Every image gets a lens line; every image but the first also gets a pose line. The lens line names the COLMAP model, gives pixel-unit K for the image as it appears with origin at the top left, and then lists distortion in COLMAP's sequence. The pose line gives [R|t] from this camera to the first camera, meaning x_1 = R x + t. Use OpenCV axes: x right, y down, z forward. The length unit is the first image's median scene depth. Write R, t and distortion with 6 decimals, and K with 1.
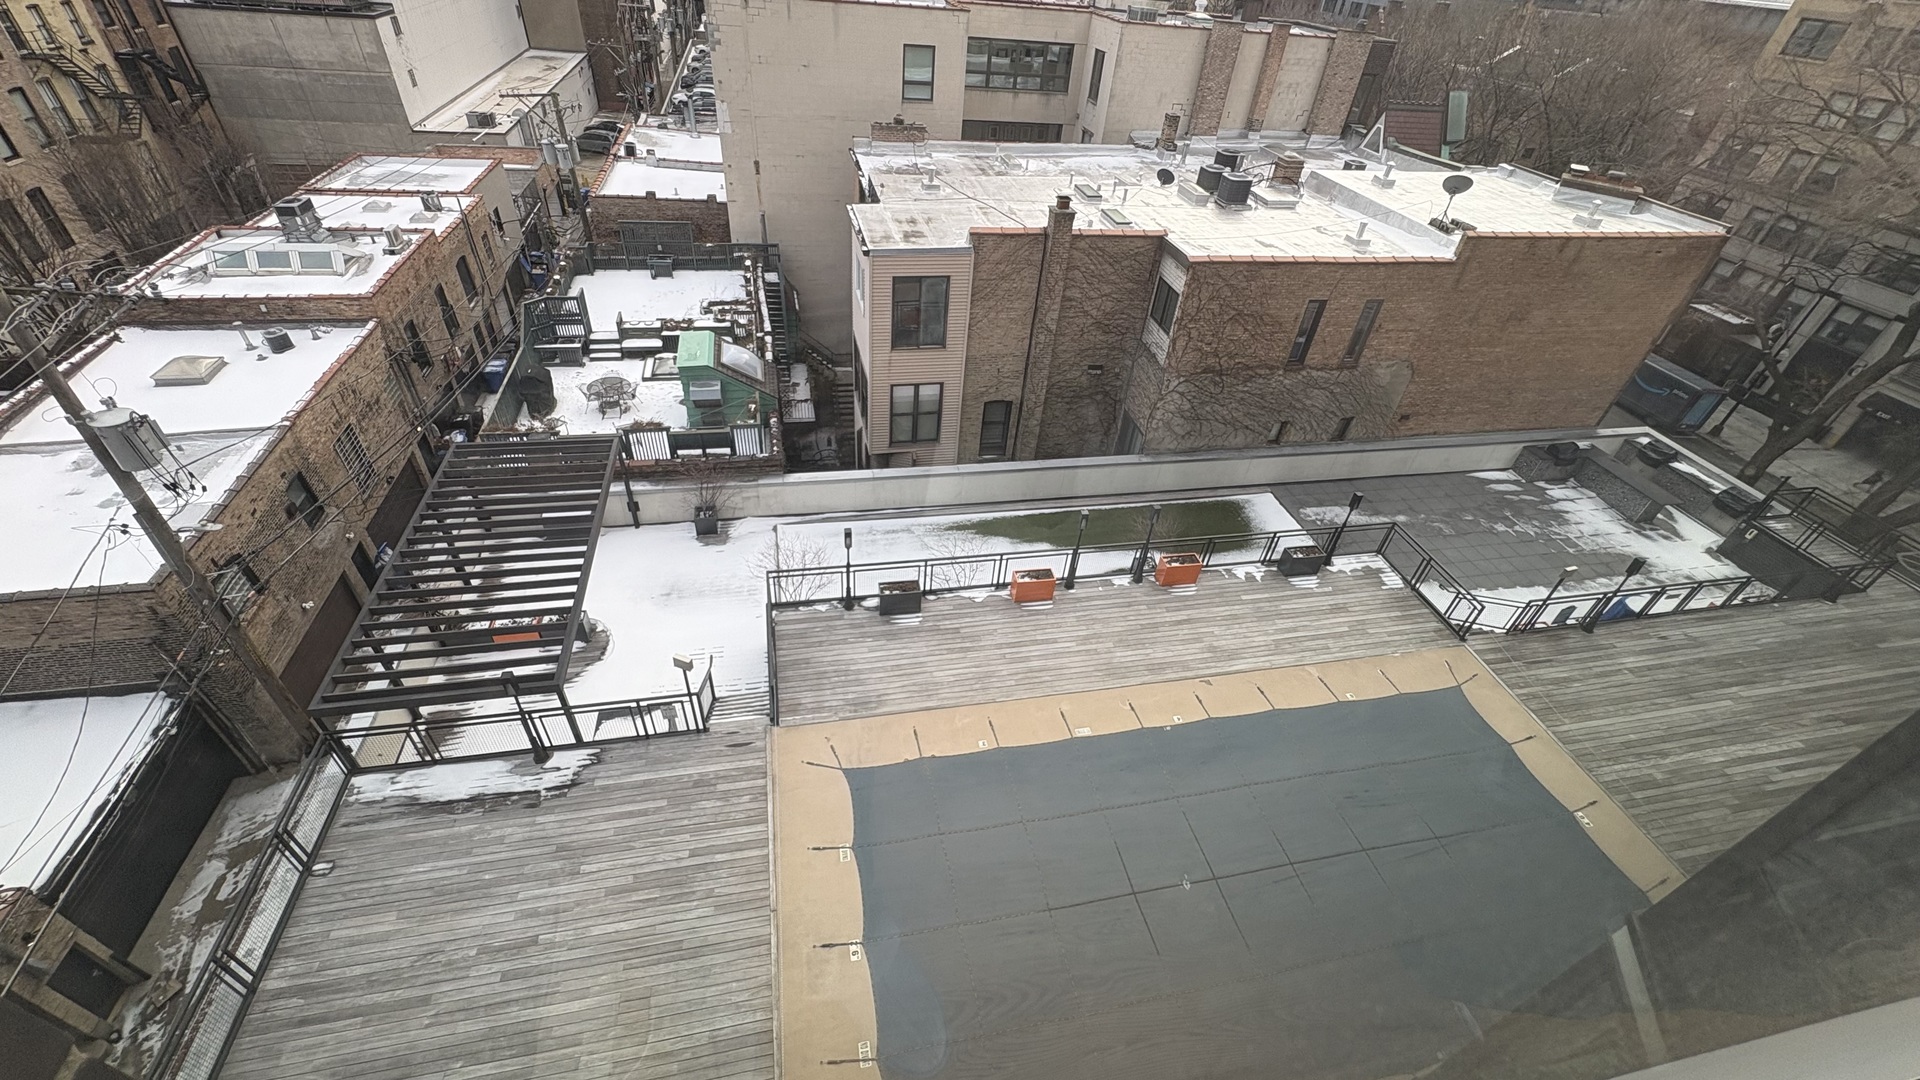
lens RADIAL K [[769.7, 0, 960.0], [0, 769.7, 540.0], [0, 0, 1]] dist [-0.002076, 0.000080]
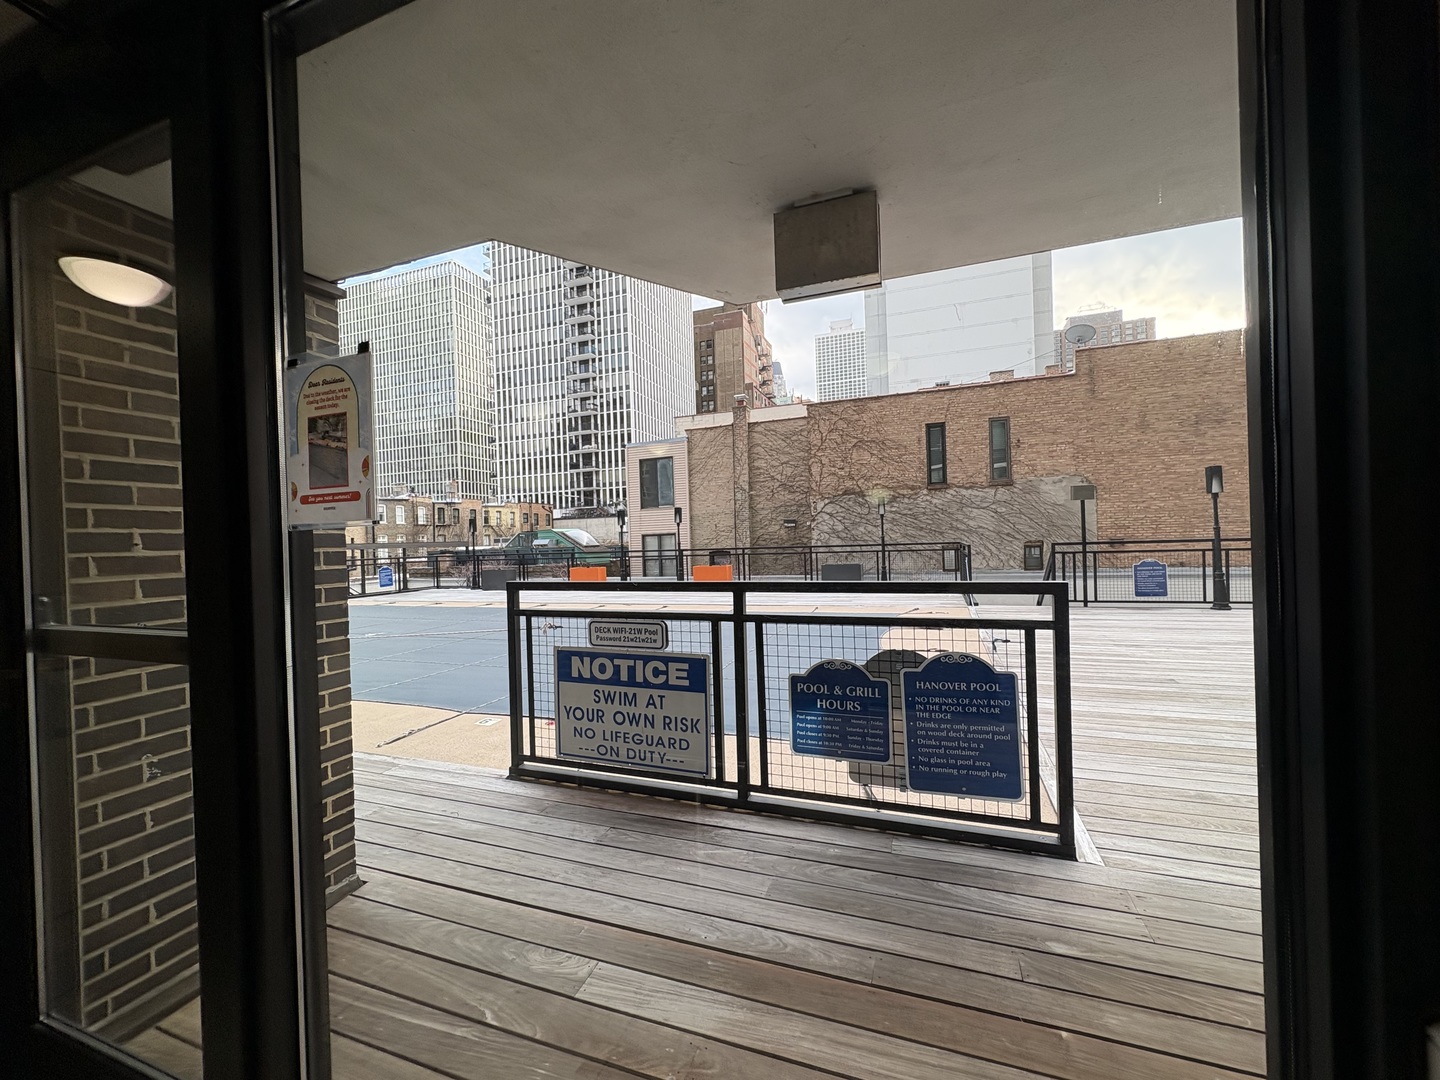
lens RADIAL K [[572.2, 0, 720.0], [0, 572.2, 540.0], [0, 0, 1]] dist [-0.000347, 0.000110]
pose [[0.837698, -0.102021, -0.536520, 0.622059], [-0.262708, 0.785995, -0.559640, 0.377419], [0.478797, 0.609757, 0.631625, 0.404024]]
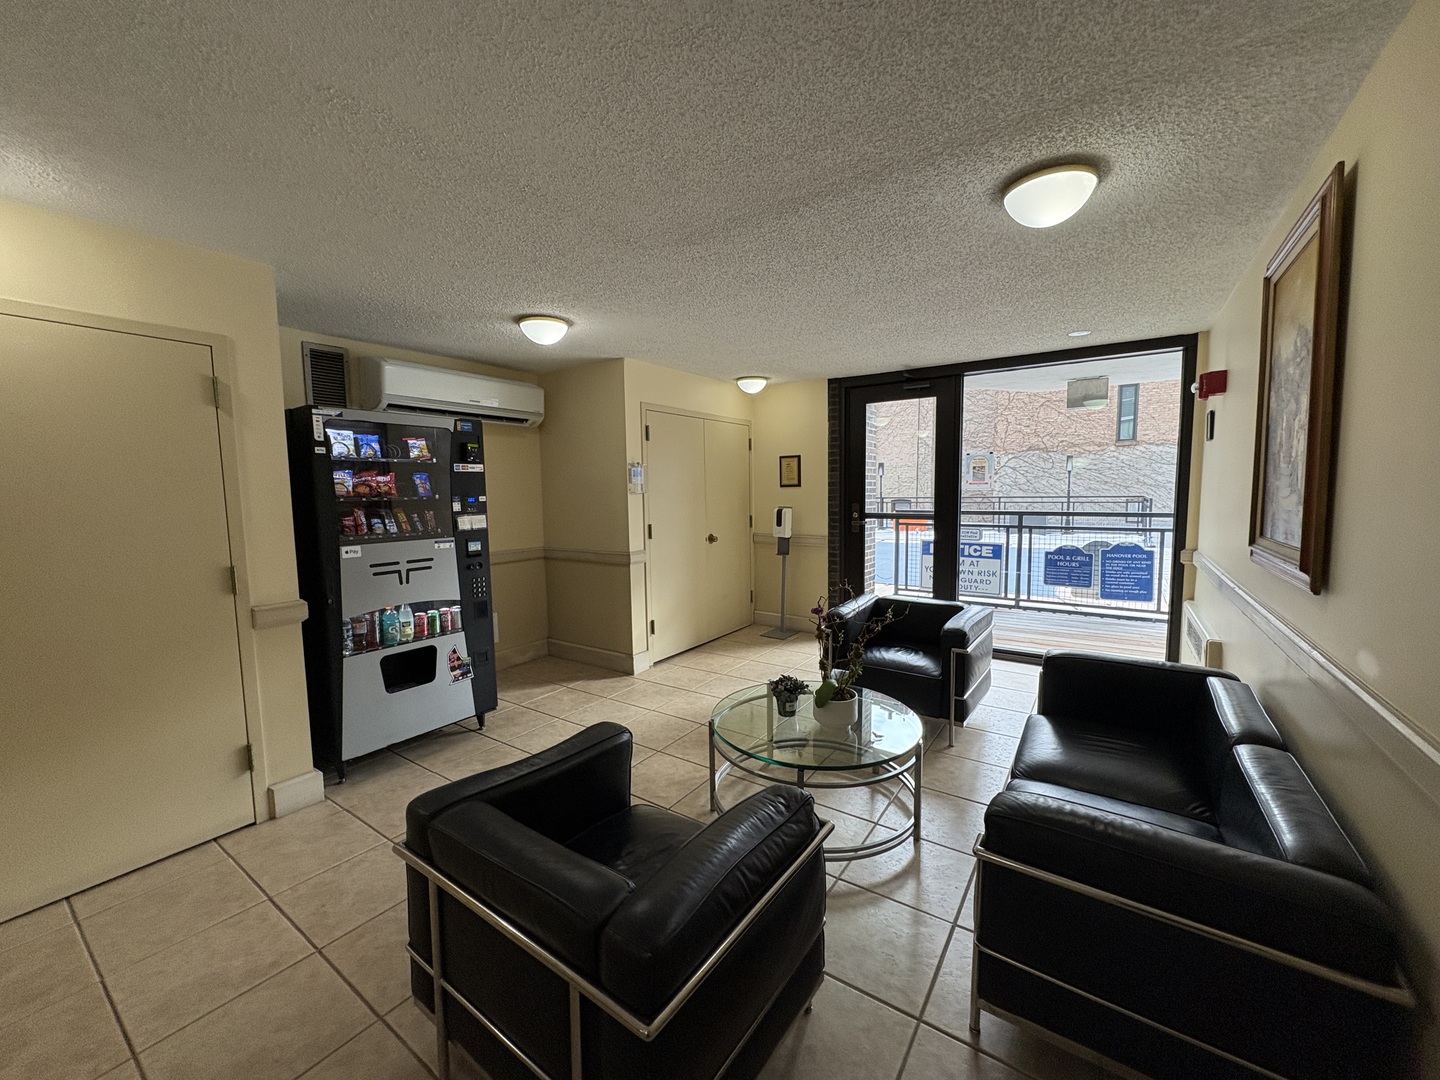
lens RADIAL K [[572.2, 0, 720.0], [0, 572.2, 540.0], [0, 0, 1]] dist [-0.000347, 0.000110]
pose [[0.681997, -0.022957, -0.730994, 0.664147], [-0.404778, 0.820615, -0.403418, 0.504073], [0.609126, 0.571020, 0.550365, 0.246792]]
